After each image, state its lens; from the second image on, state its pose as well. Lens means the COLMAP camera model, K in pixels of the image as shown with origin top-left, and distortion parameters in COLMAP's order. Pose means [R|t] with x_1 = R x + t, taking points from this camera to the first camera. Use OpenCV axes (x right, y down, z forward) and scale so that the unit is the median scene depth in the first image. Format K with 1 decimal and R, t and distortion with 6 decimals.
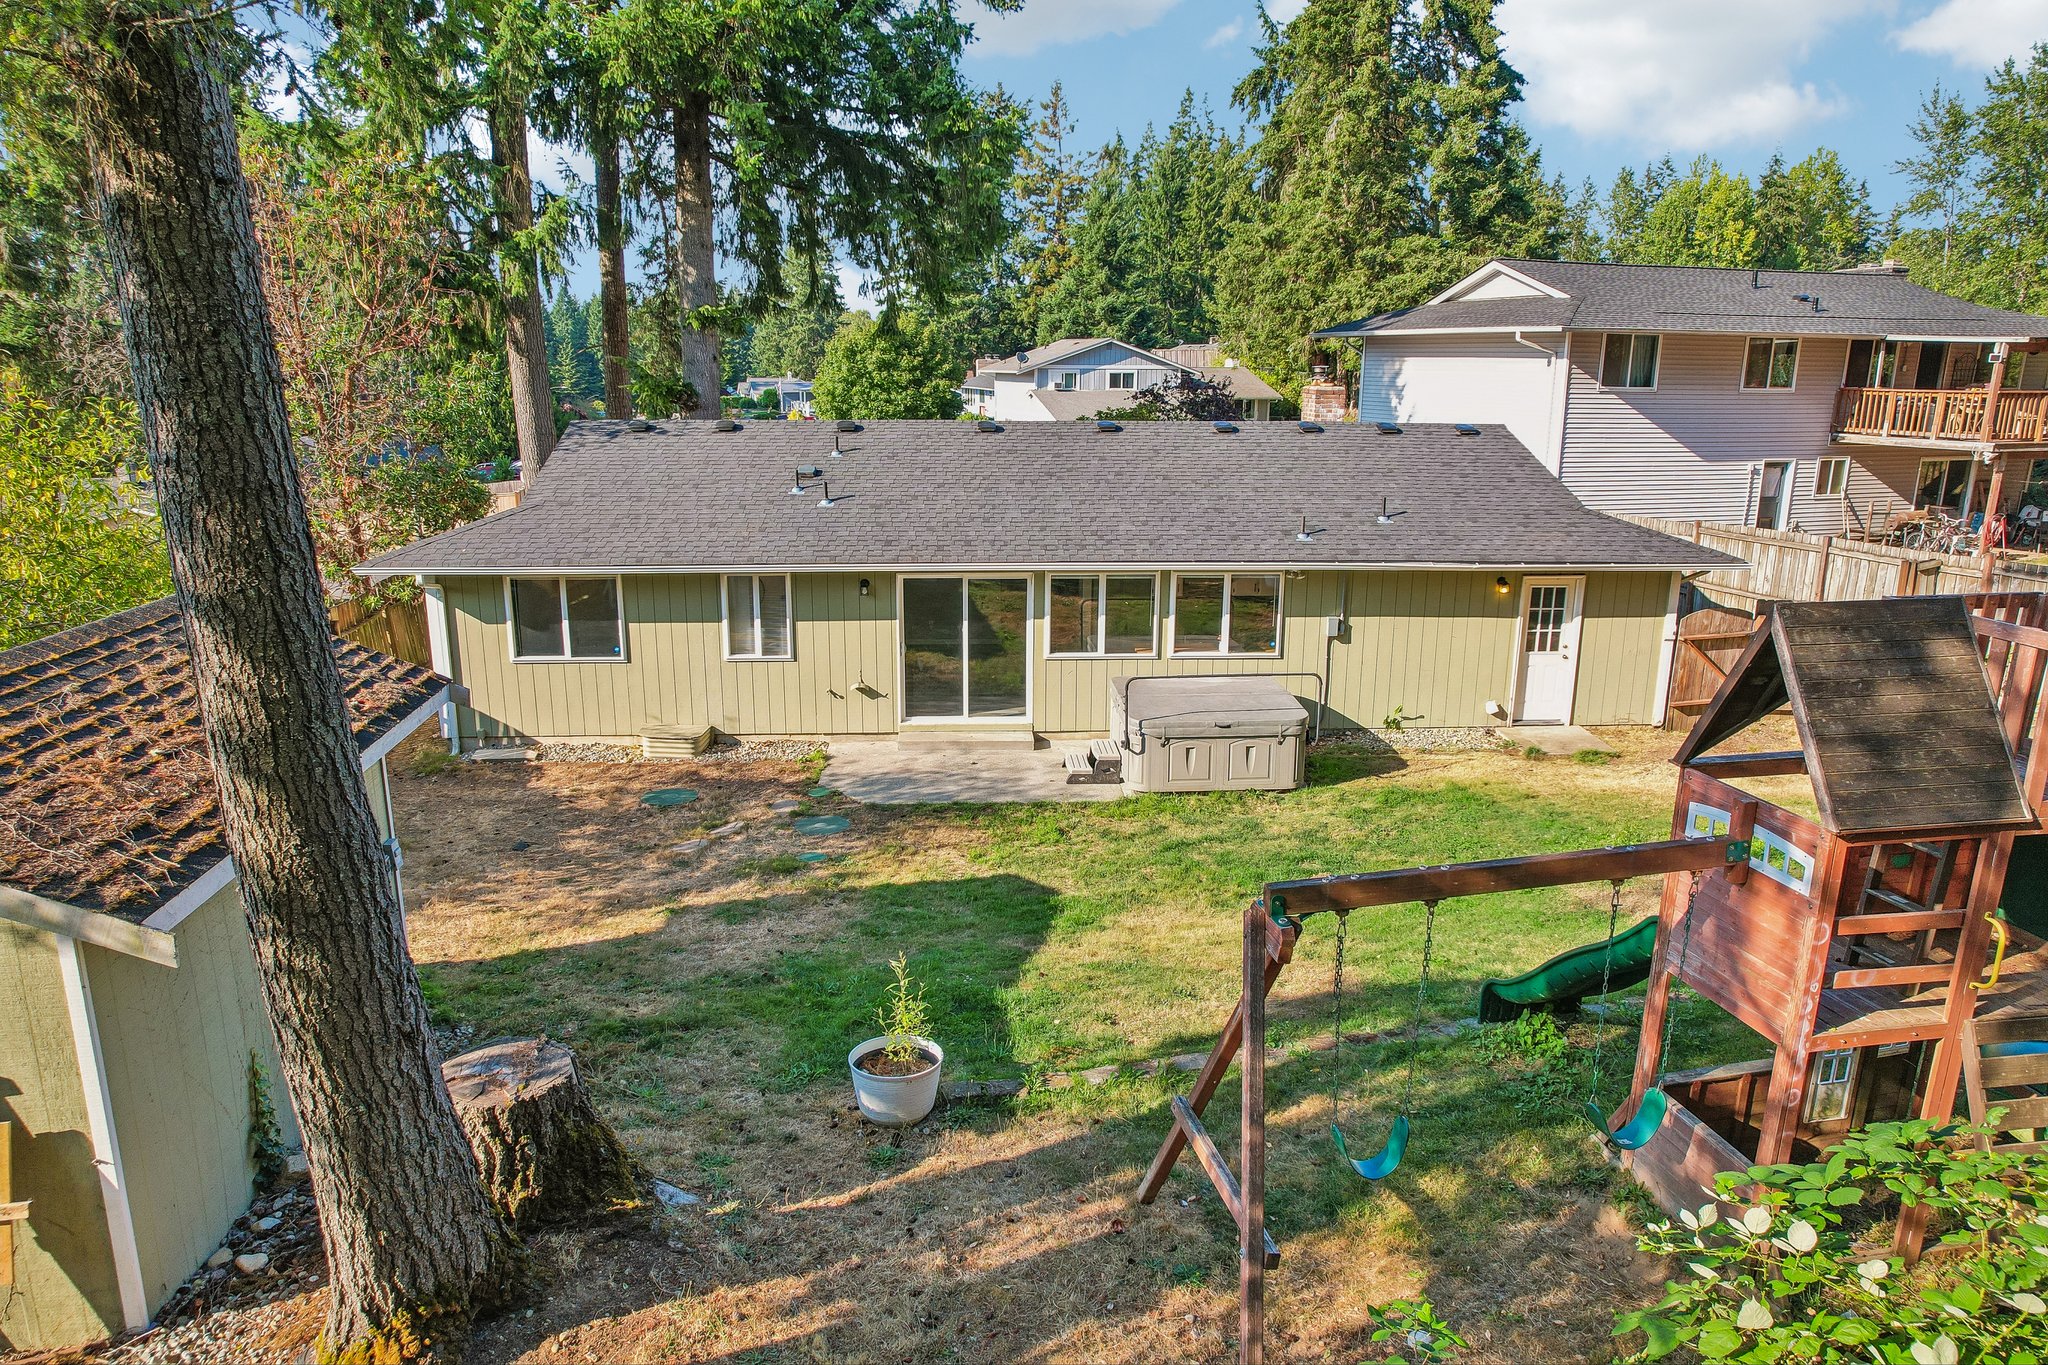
lens RADIAL K [[1303.8, 0, 1025.1], [0, 1303.8, 684.4], [0, 0, 1]] dist [-0.082652, 0.076886]
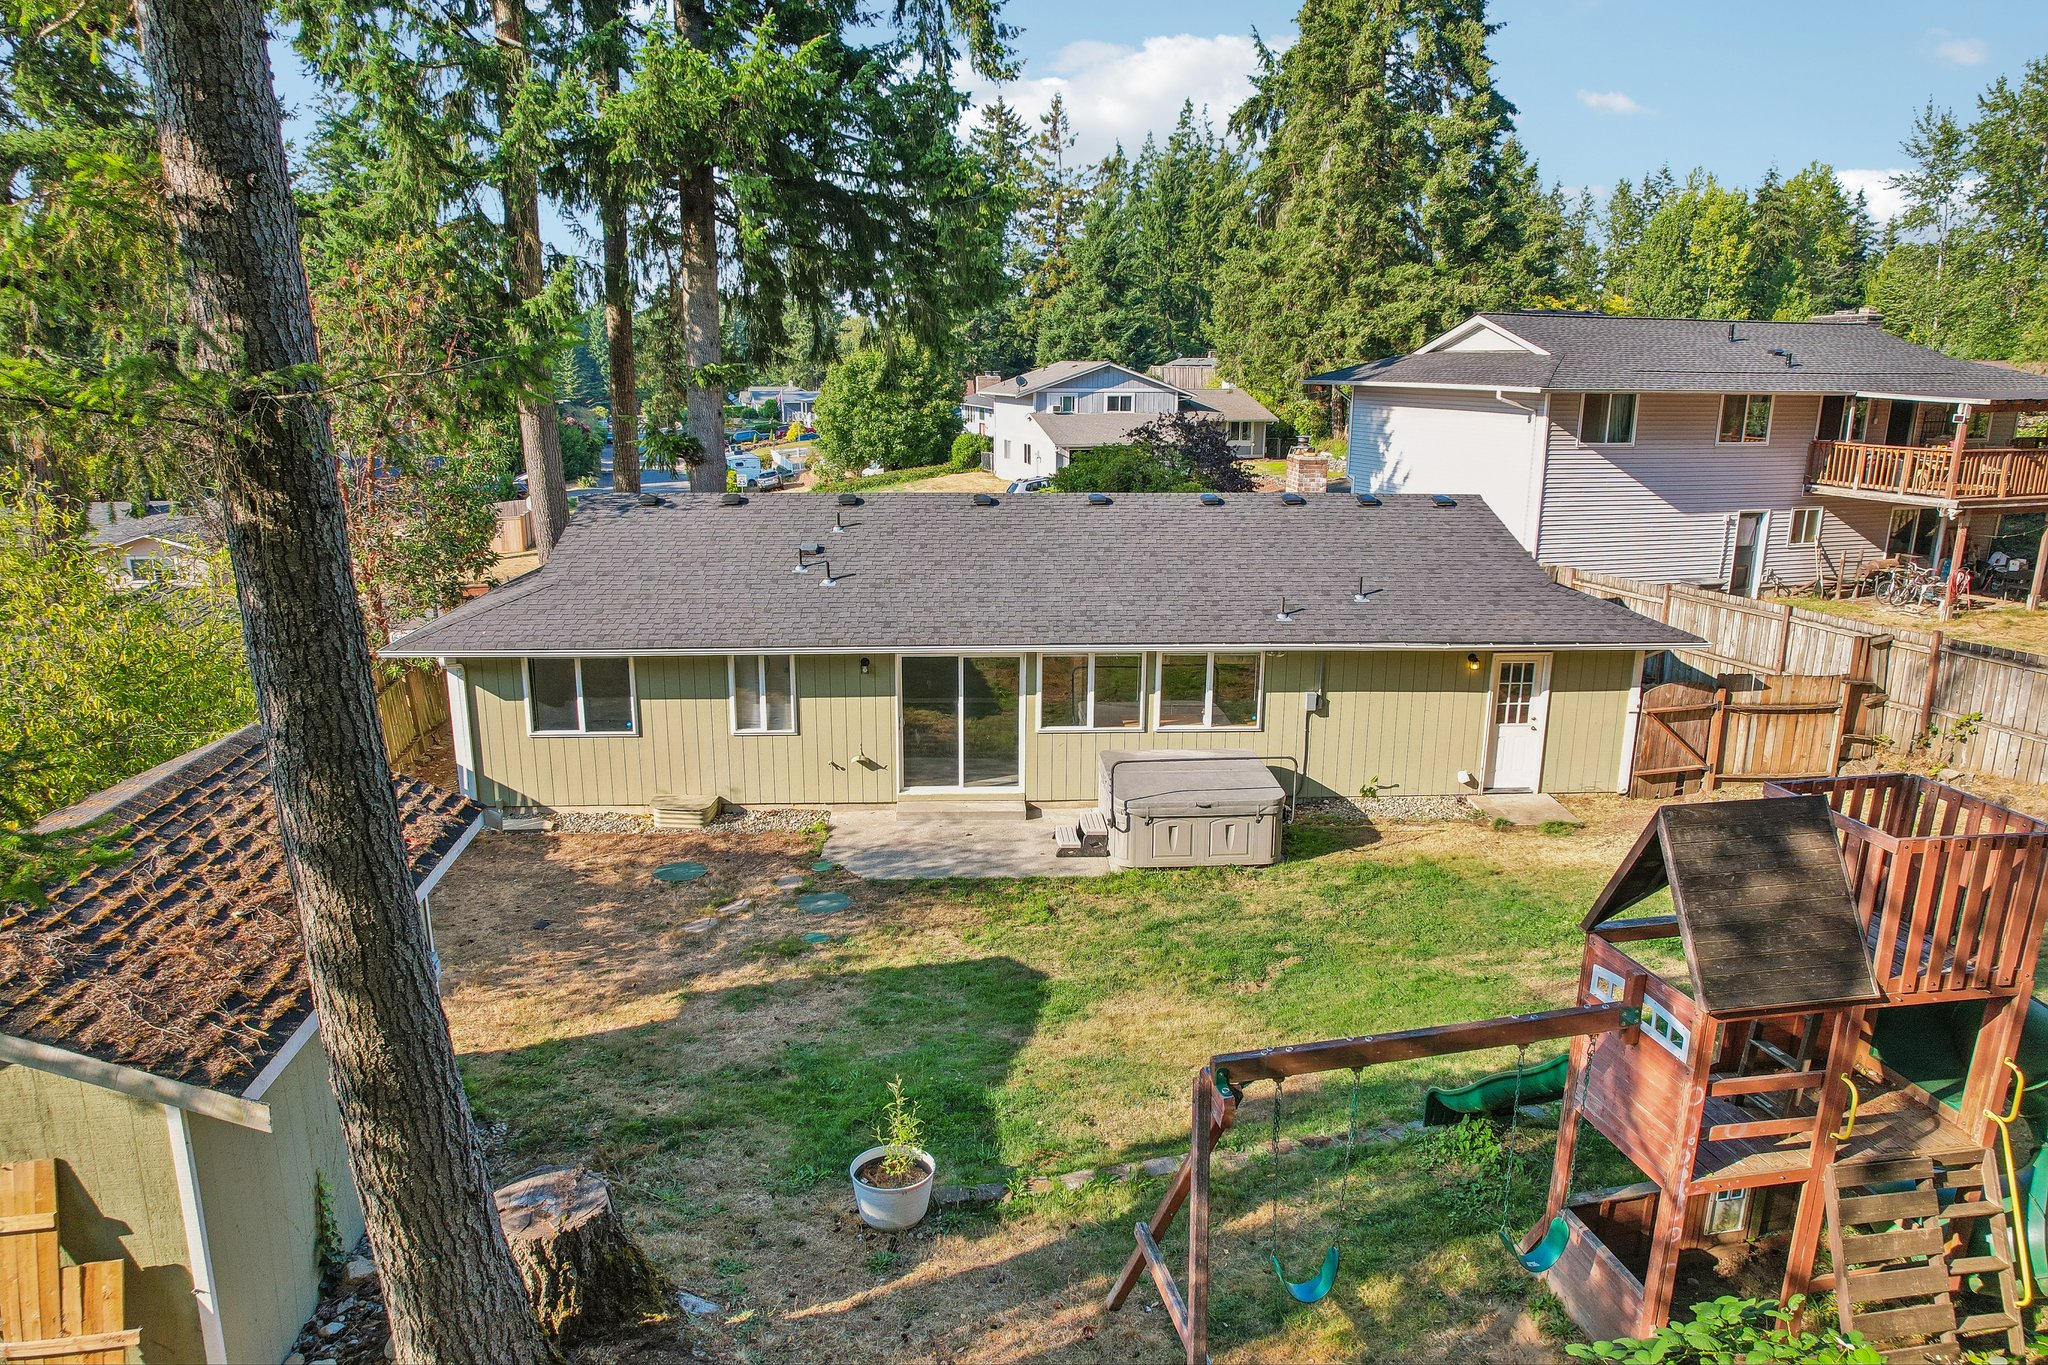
lens RADIAL K [[1303.8, 0, 1025.1], [0, 1303.8, 684.4], [0, 0, 1]] dist [-0.082652, 0.076886]
pose [[1.000000, 0.000493, -0.000512, 0.006513], [-0.000494, 0.999999, -0.001466, -0.057430], [0.000512, 0.001467, 0.999999, -0.050011]]
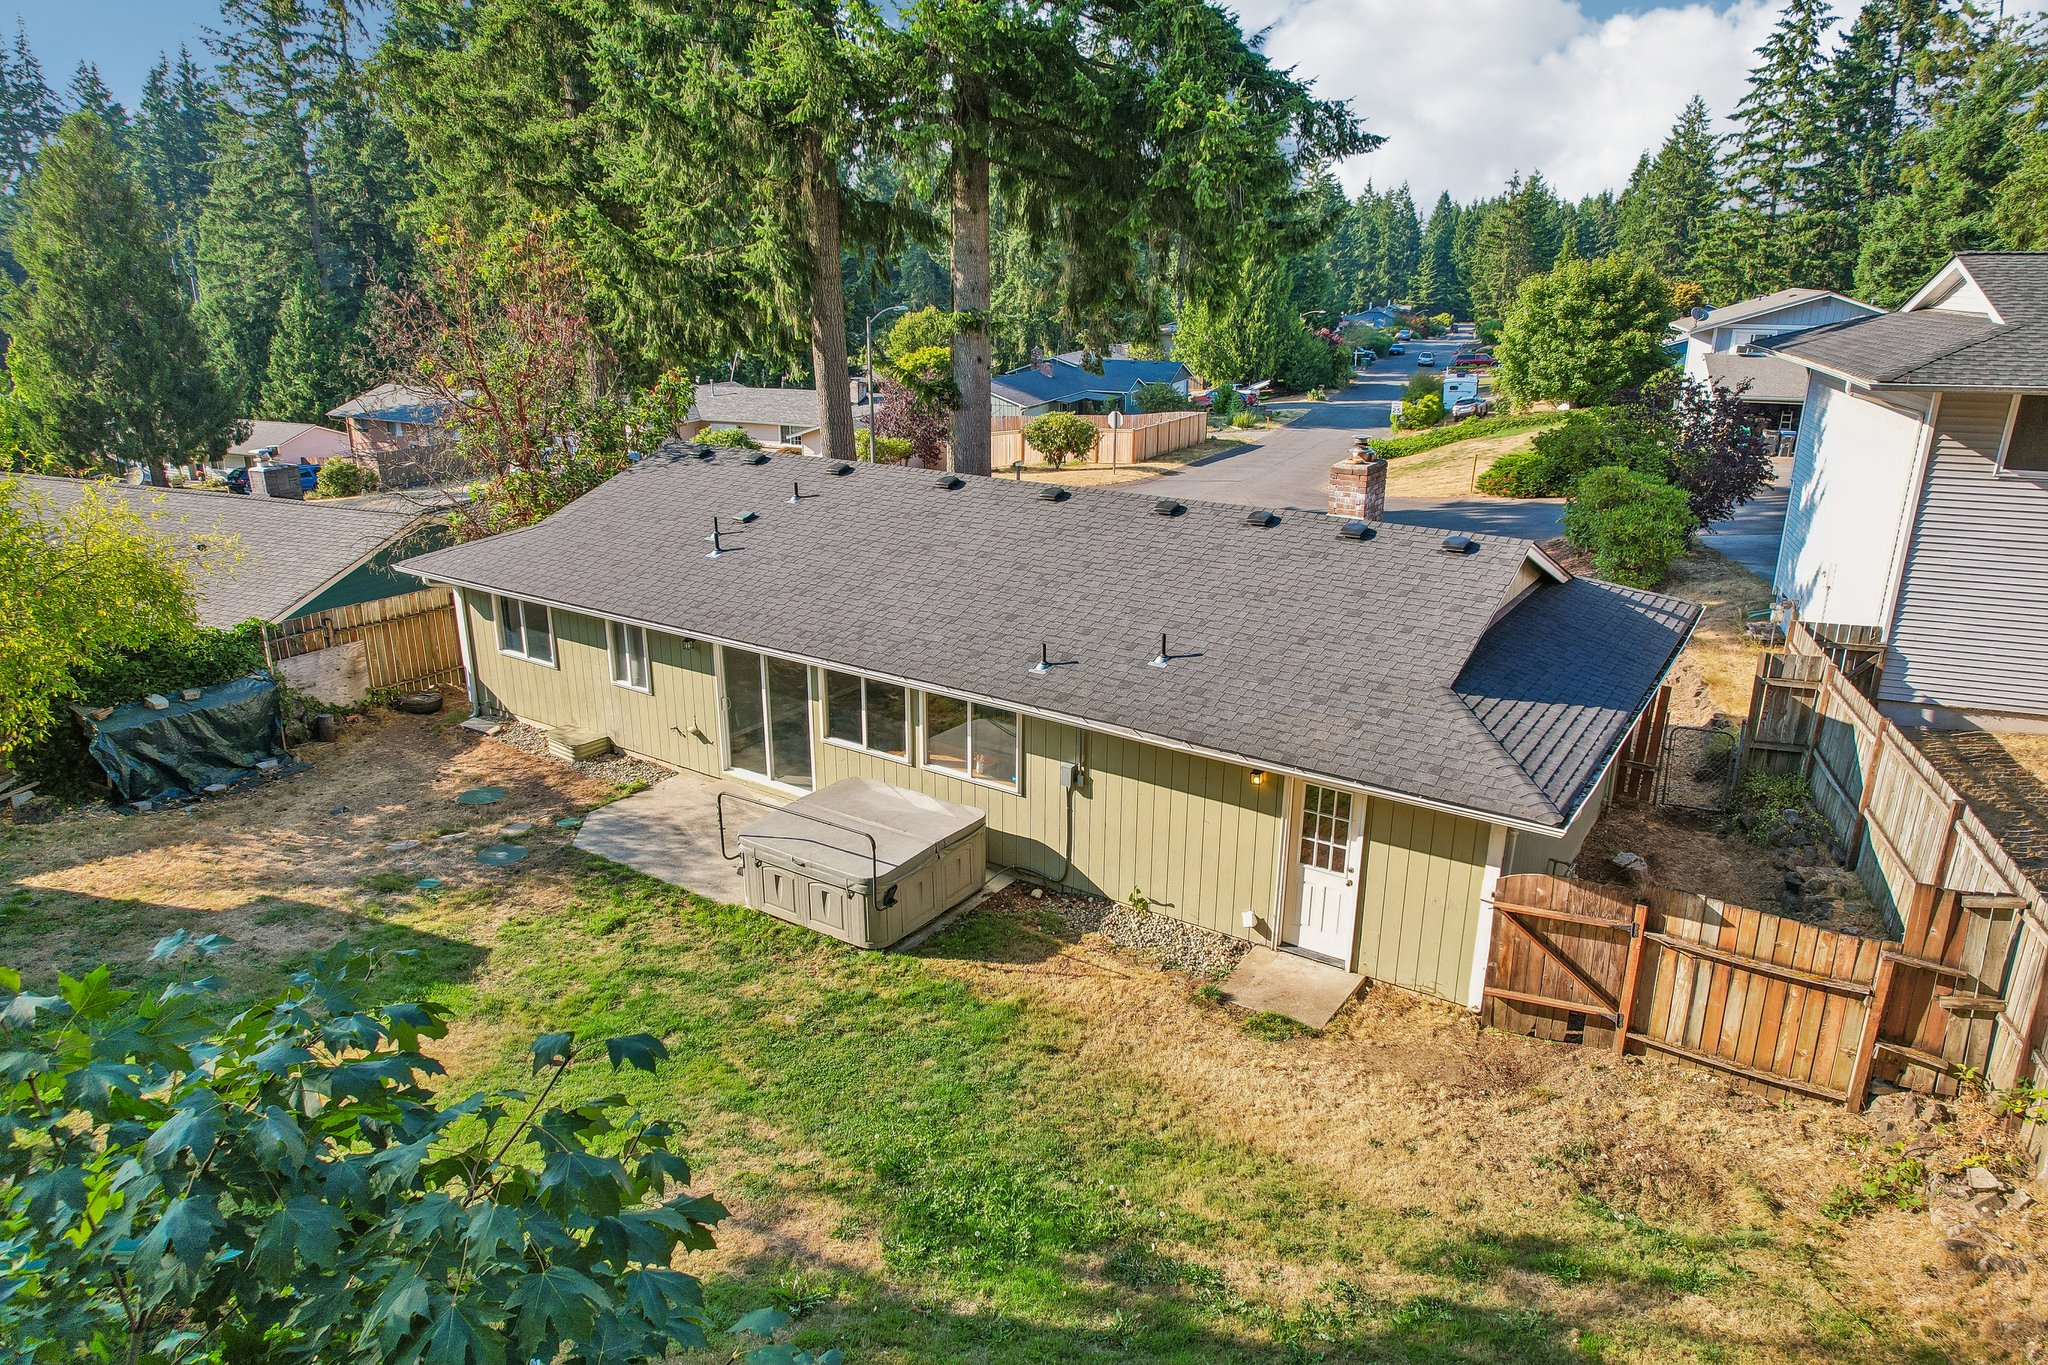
lens RADIAL K [[1303.8, 0, 1025.1], [0, 1303.8, 684.4], [0, 0, 1]] dist [-0.082652, 0.076886]
pose [[0.796141, 0.187410, -0.575358, 0.705429], [-0.146750, 0.982244, 0.116882, -0.202136], [0.587047, -0.008621, 0.809507, 0.294345]]
